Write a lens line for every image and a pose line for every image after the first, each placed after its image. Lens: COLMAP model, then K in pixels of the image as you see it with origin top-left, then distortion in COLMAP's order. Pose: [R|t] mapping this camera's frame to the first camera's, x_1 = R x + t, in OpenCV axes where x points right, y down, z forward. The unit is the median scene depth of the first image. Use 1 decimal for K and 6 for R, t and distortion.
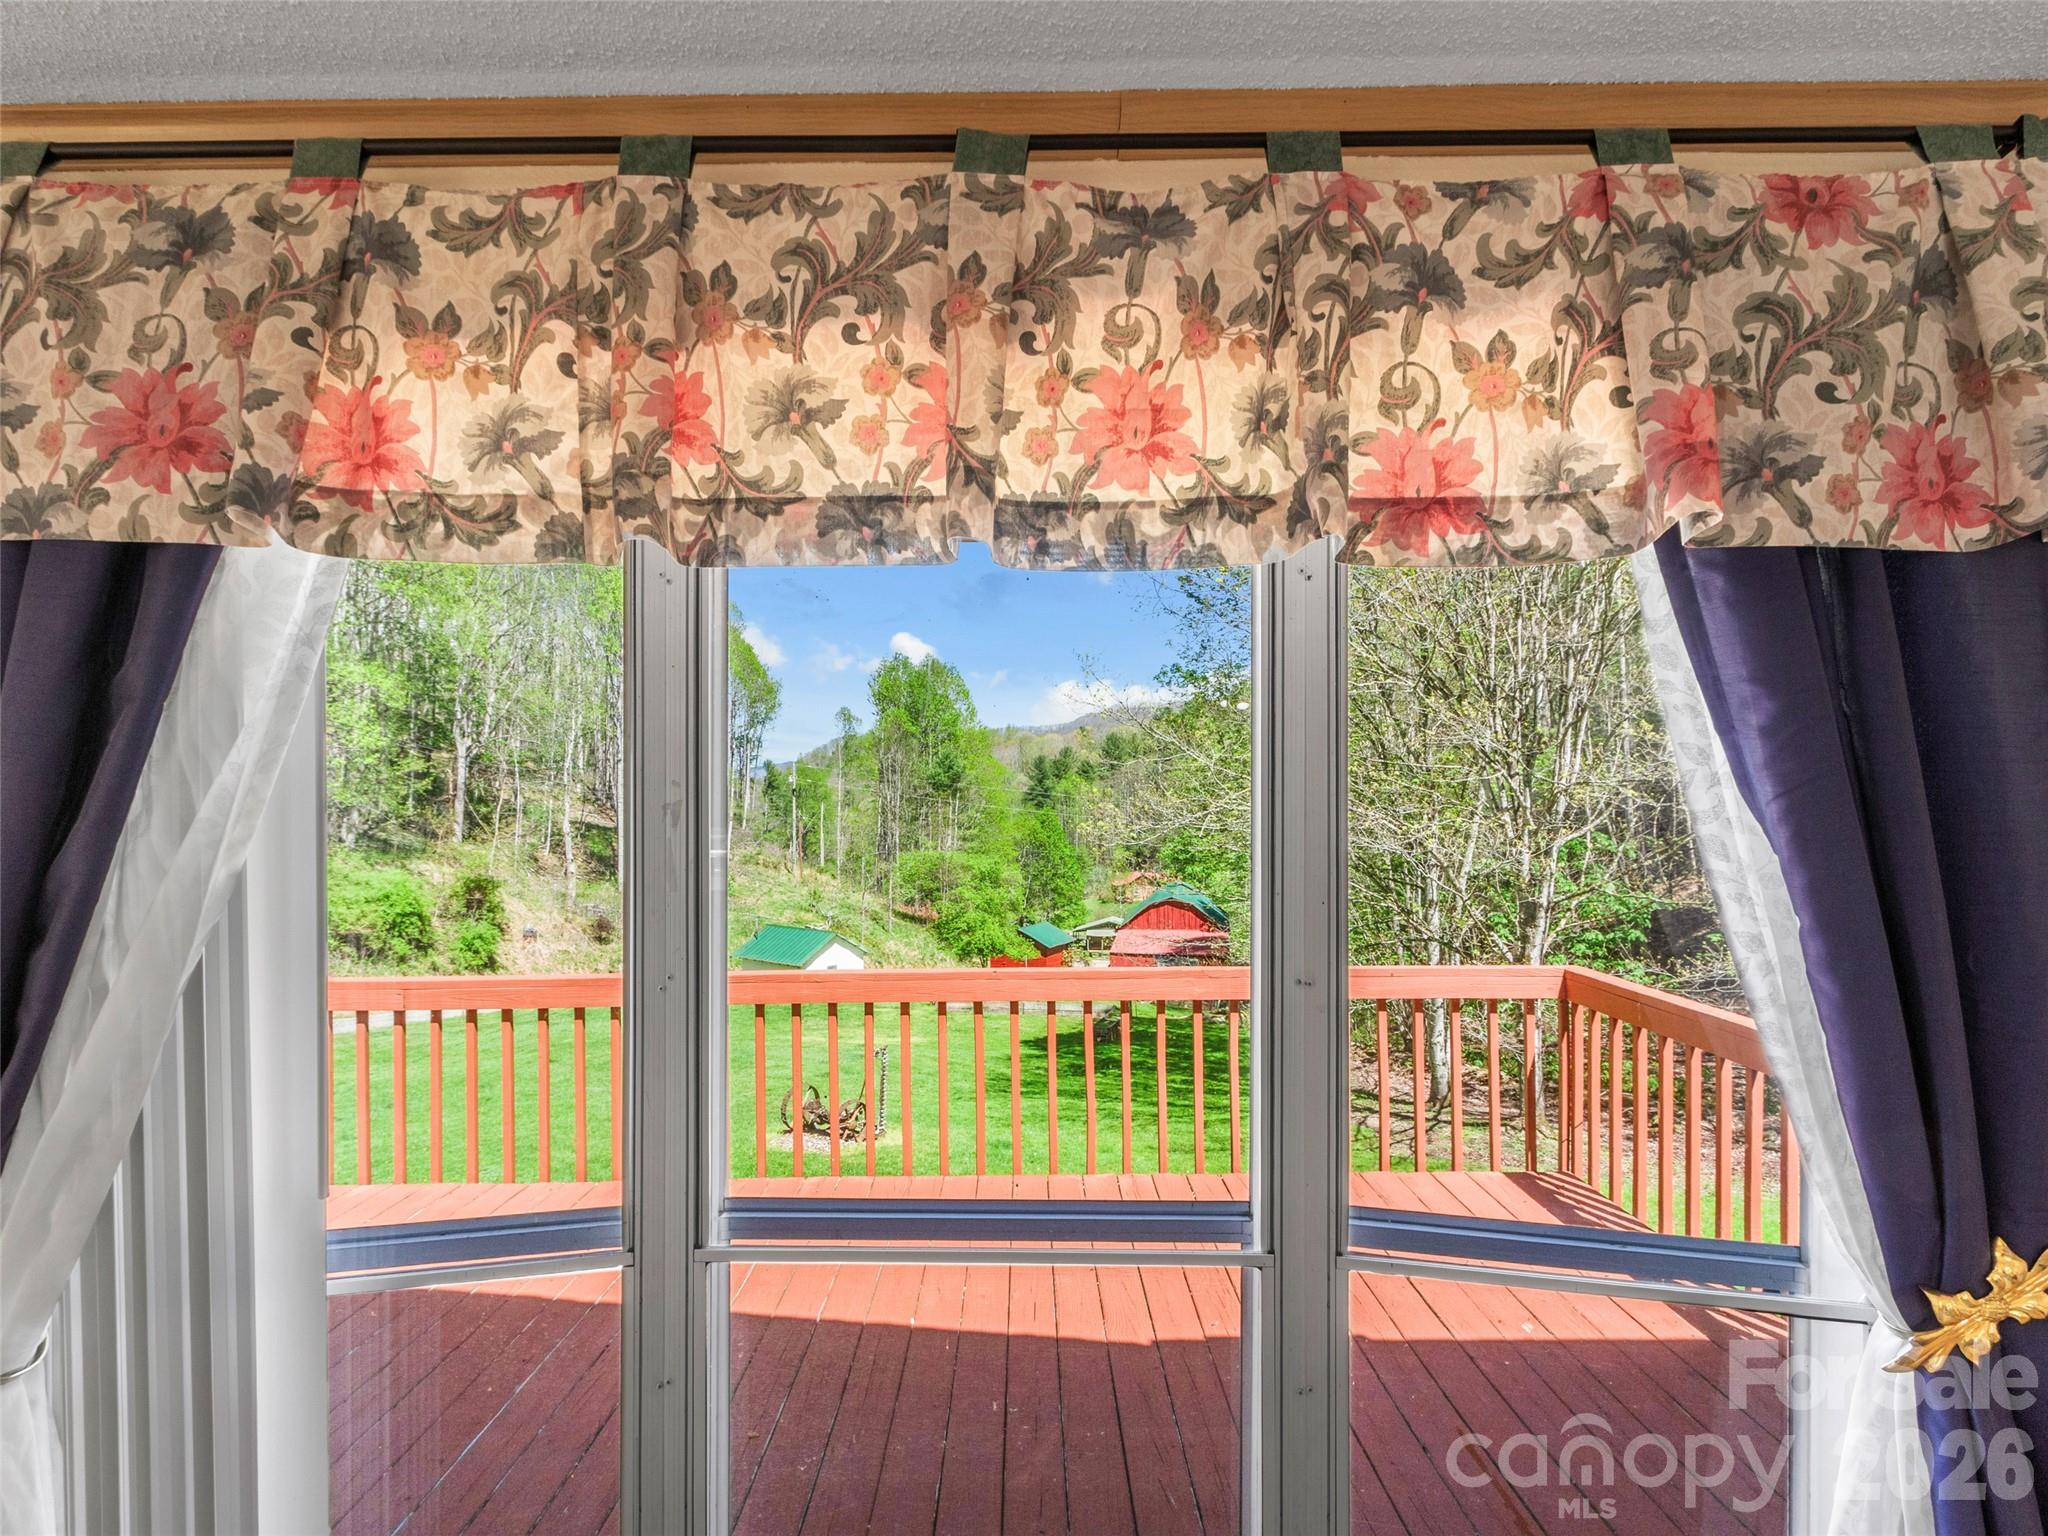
lens RADIAL K [[1059.6, 0, 1011.9], [0, 1059.6, 808.3], [0, 0, 1]] dist [0.001407, -0.000596]
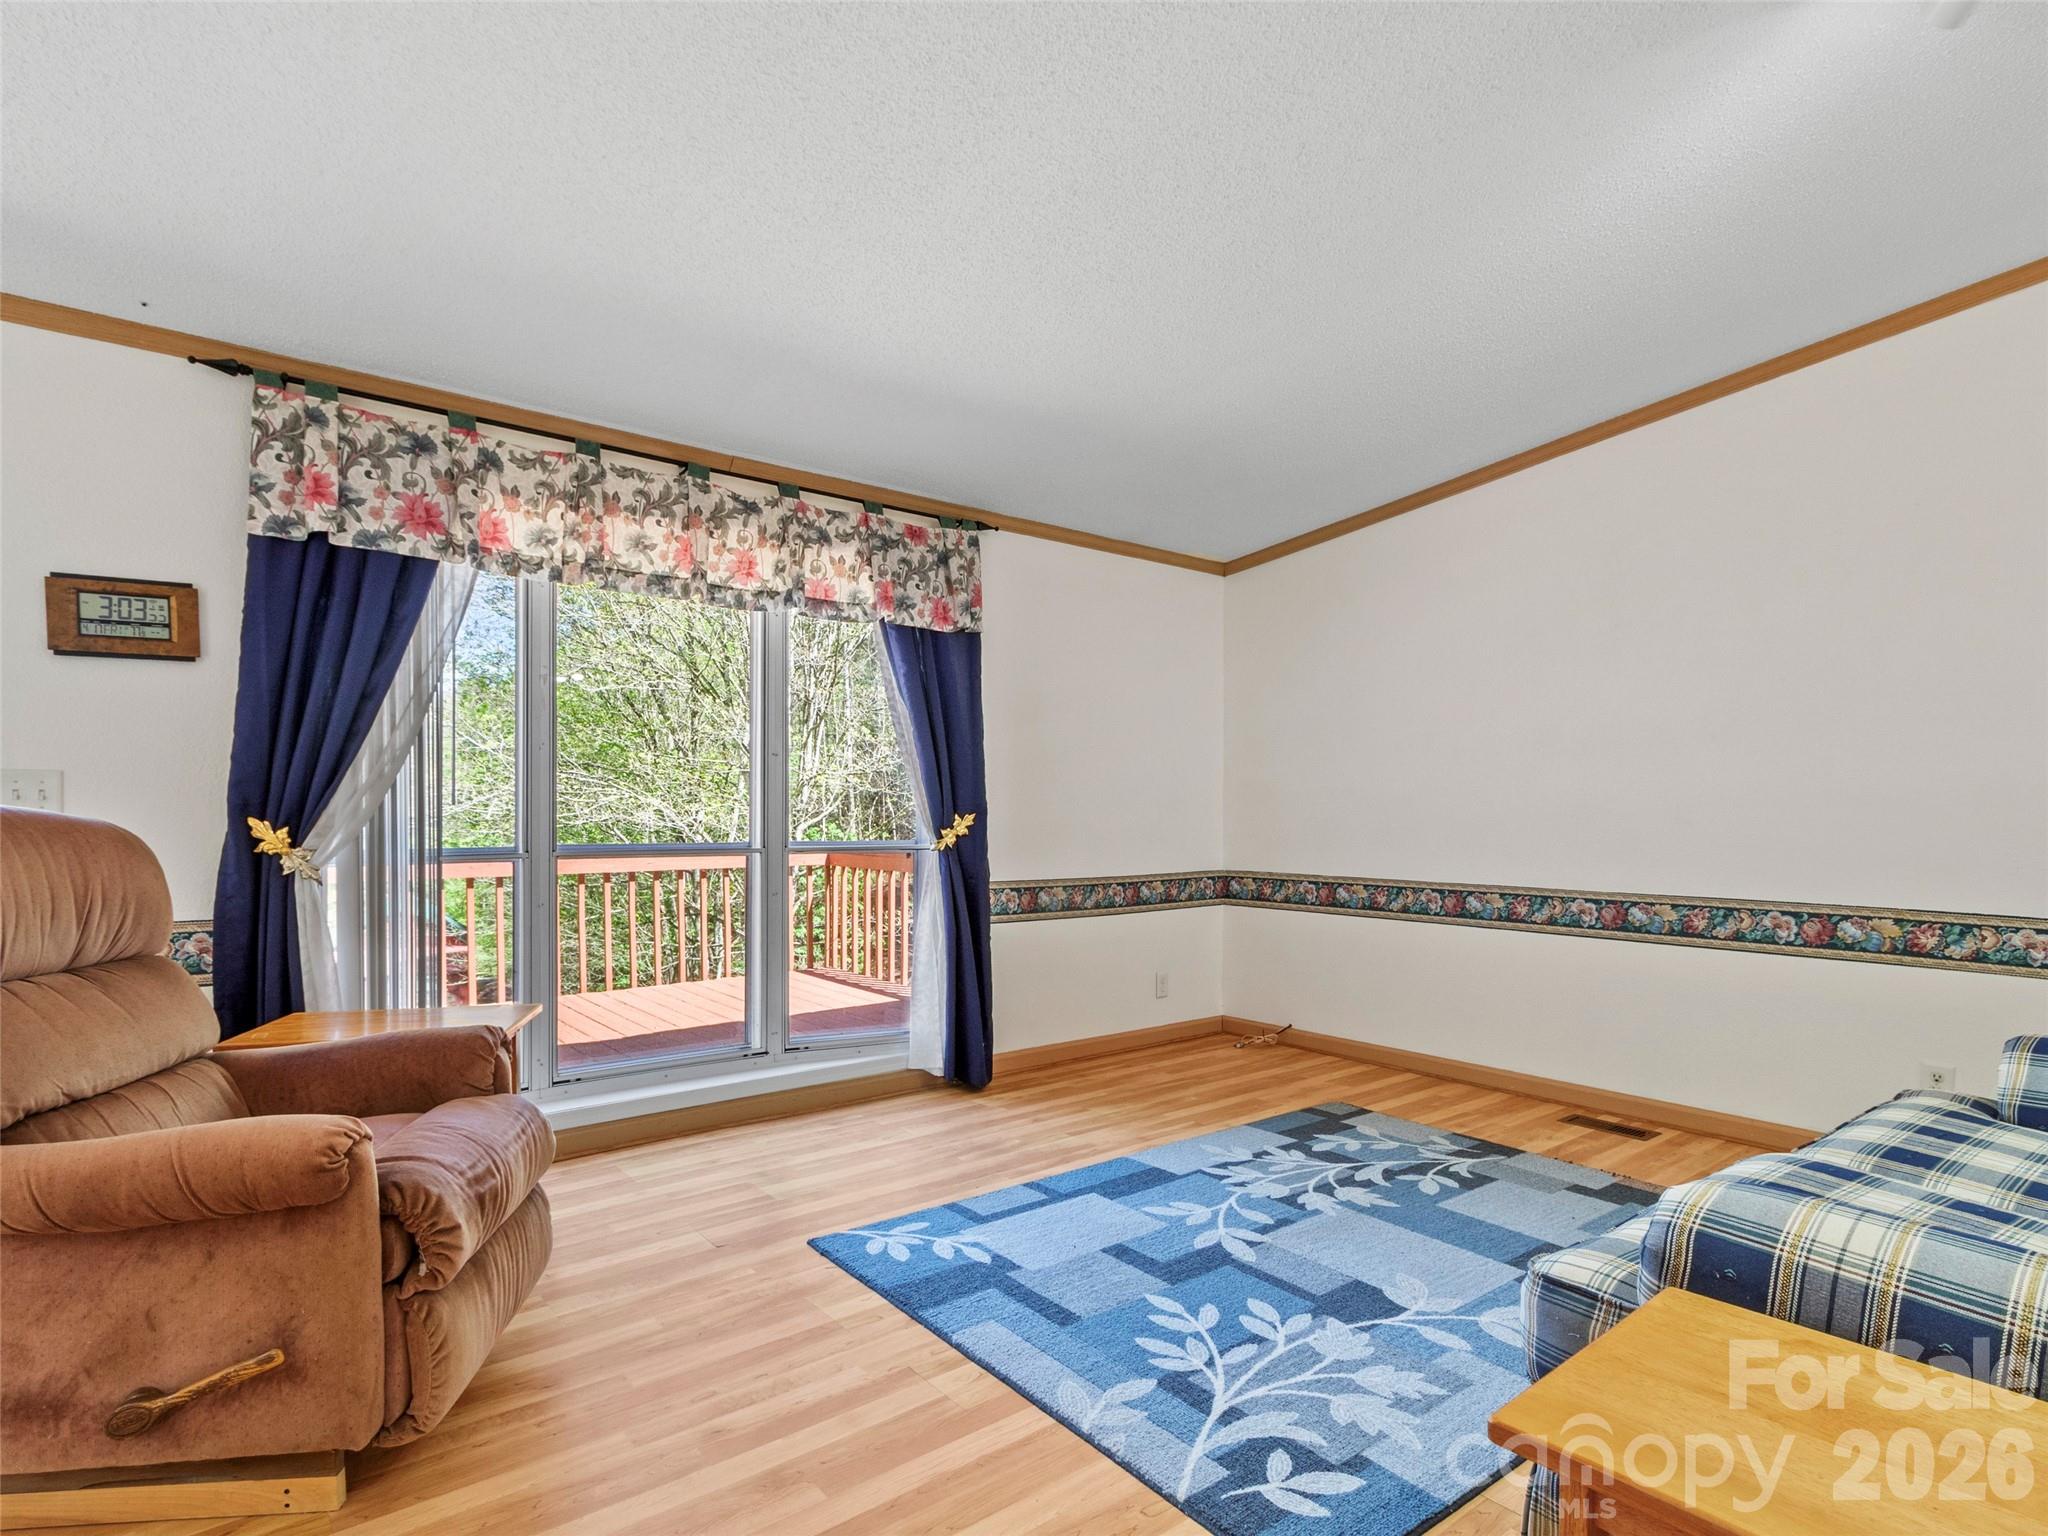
lens RADIAL K [[1068.2, 0, 1010.8], [0, 1068.2, 827.4], [0, 0, 1]] dist [0.002355, 0.000487]
pose [[0.779709, -0.003569, 0.626132, -1.320592], [-0.003451, 0.999944, 0.009997, 0.416236], [-0.626133, -0.009956, 0.779653, -2.120085]]
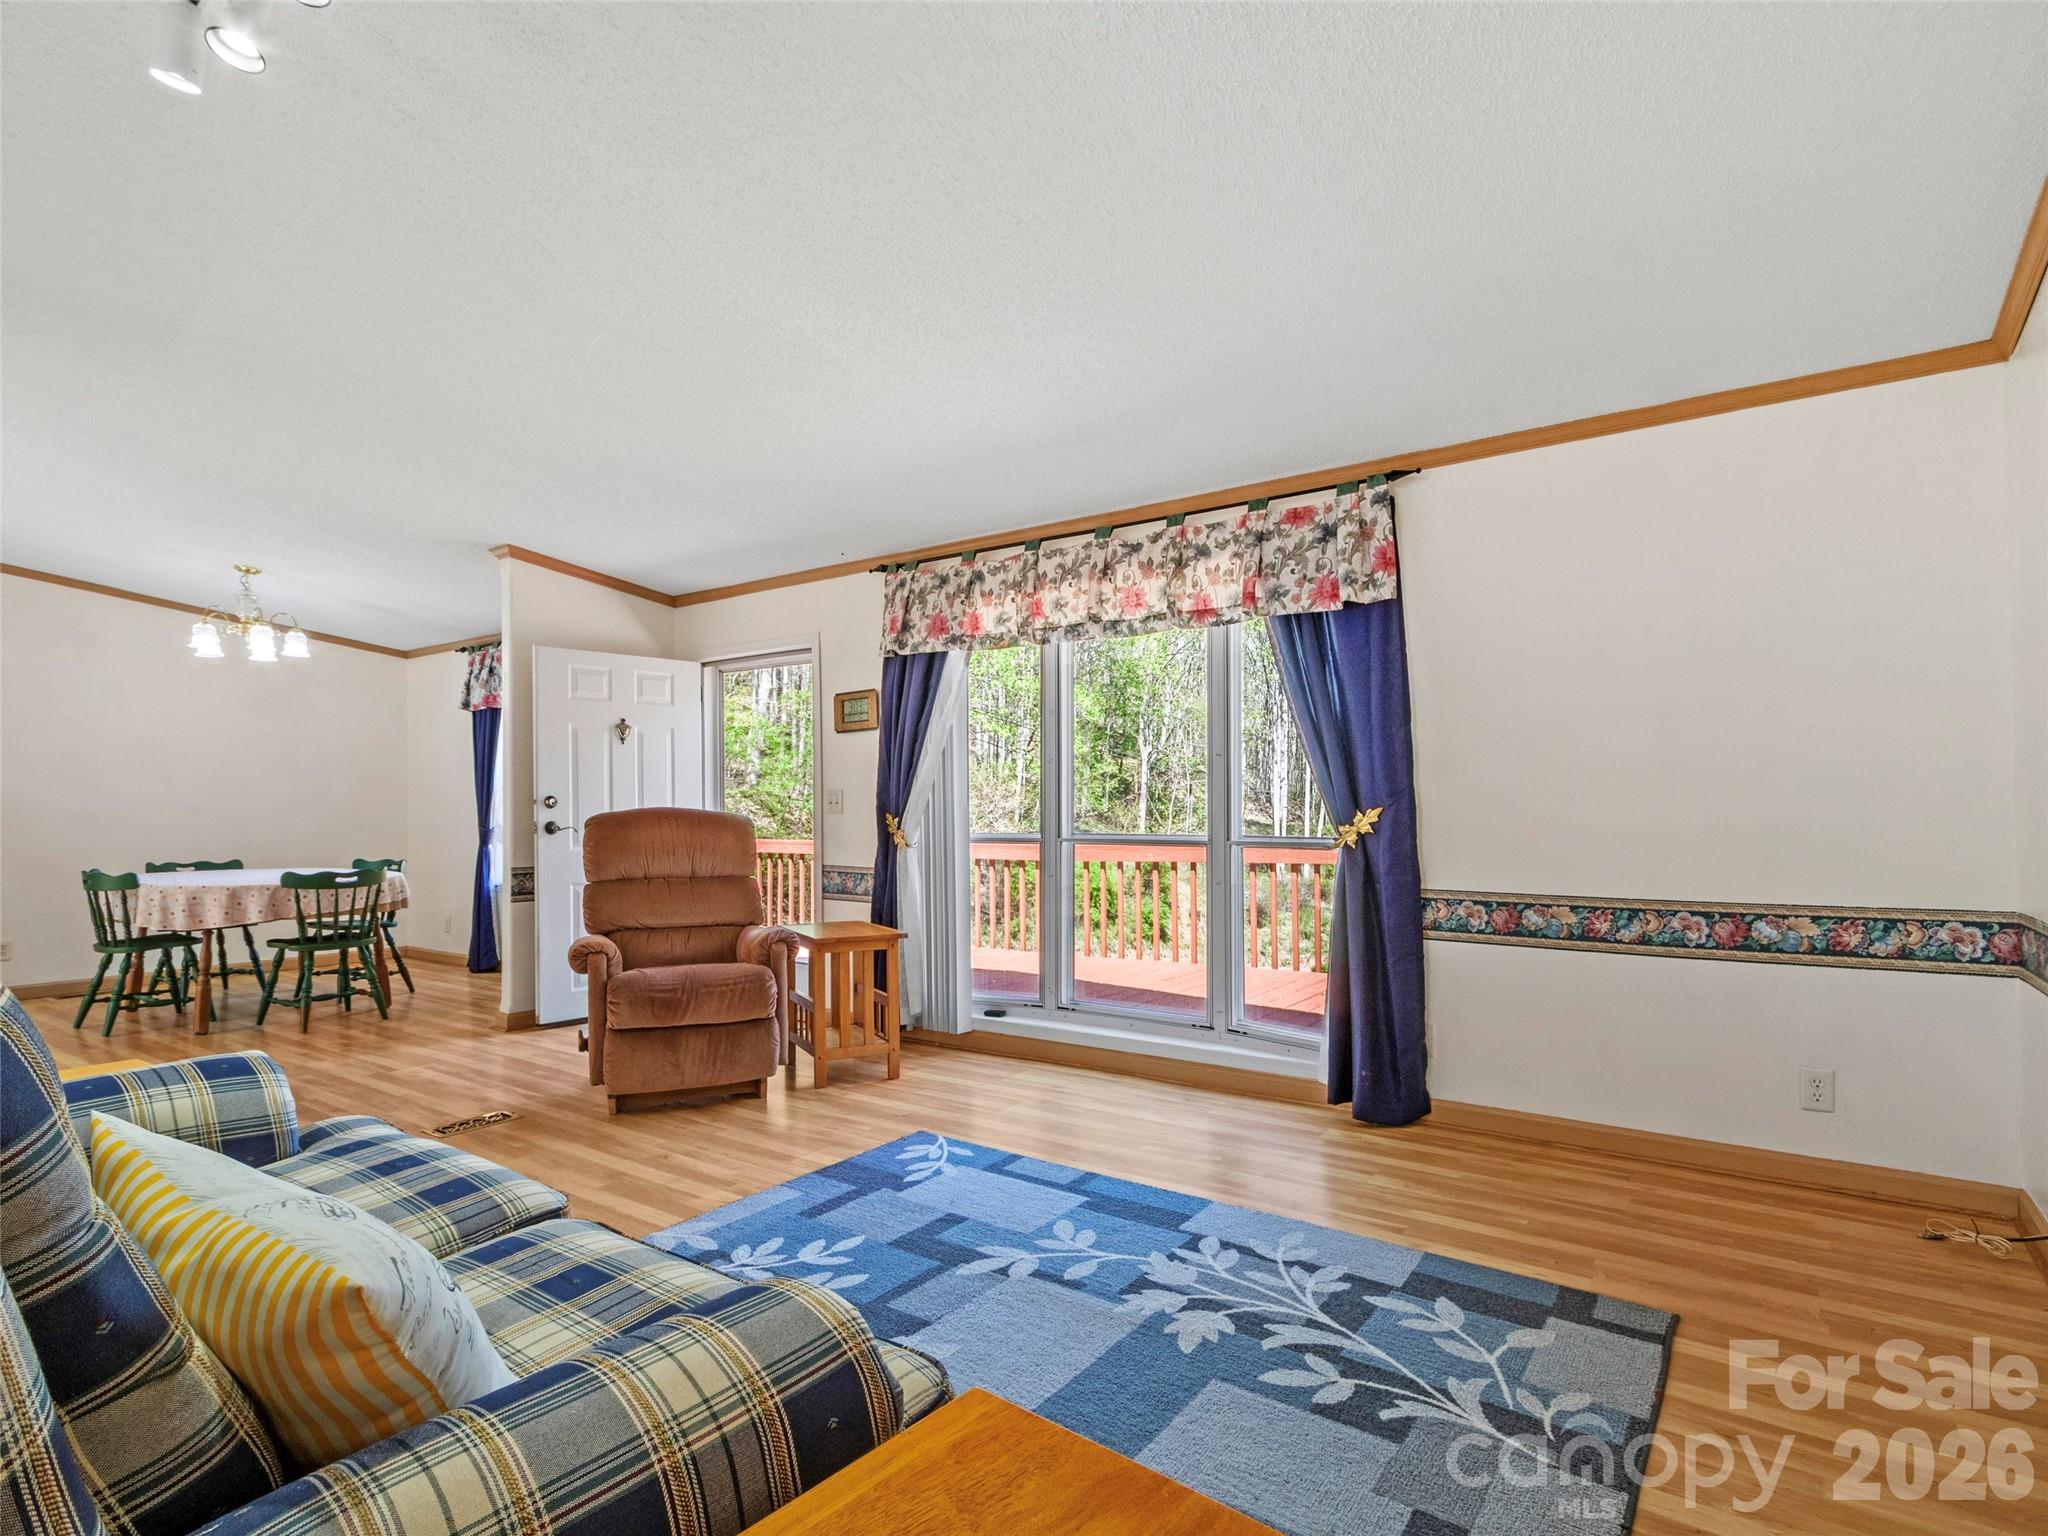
lens RADIAL K [[1038.3, 0, 1011.6], [0, 1038.3, 805.6], [0, 0, 1]] dist [0.001318, 0.000128]
pose [[0.818839, -0.000980, -0.574023, 1.938194], [-0.001058, 0.999994, -0.003217, 0.407623], [0.574022, 0.003242, 0.818833, -2.369897]]
